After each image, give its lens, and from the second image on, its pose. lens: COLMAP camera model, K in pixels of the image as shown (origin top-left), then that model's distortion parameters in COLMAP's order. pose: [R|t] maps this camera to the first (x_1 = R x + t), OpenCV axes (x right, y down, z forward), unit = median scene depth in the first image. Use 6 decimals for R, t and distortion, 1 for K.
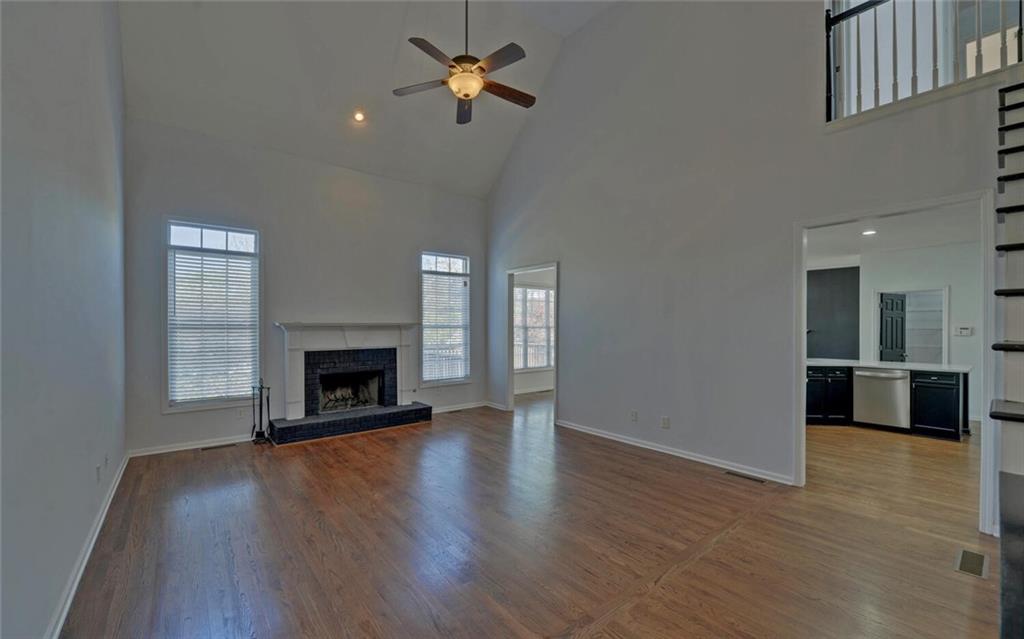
lens RADIAL K [[413.7, 0, 525.2], [0, 413.7, 329.1], [0, 0, 1]] dist [-0.027918, 0.000064]
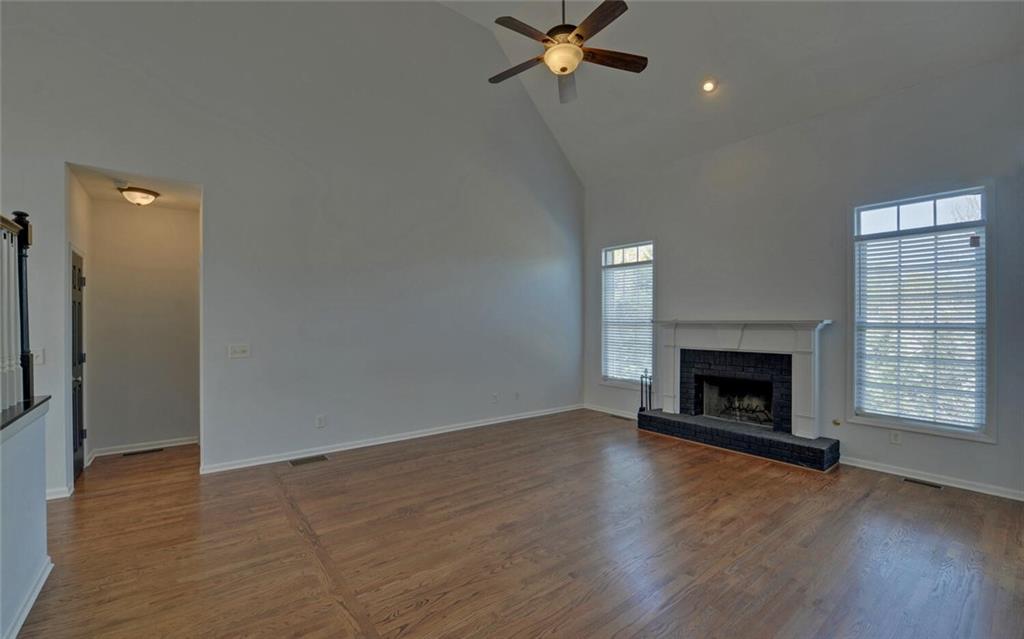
lens RADIAL K [[419.5, 0, 484.8], [0, 419.5, 318.7], [0, 0, 1]] dist [0.000191, -0.000182]
pose [[-0.067069, -0.001916, -0.997746, 0.552119], [-0.005363, 0.999984, -0.001559, -0.016691], [0.997734, 0.005246, -0.067079, 0.607688]]
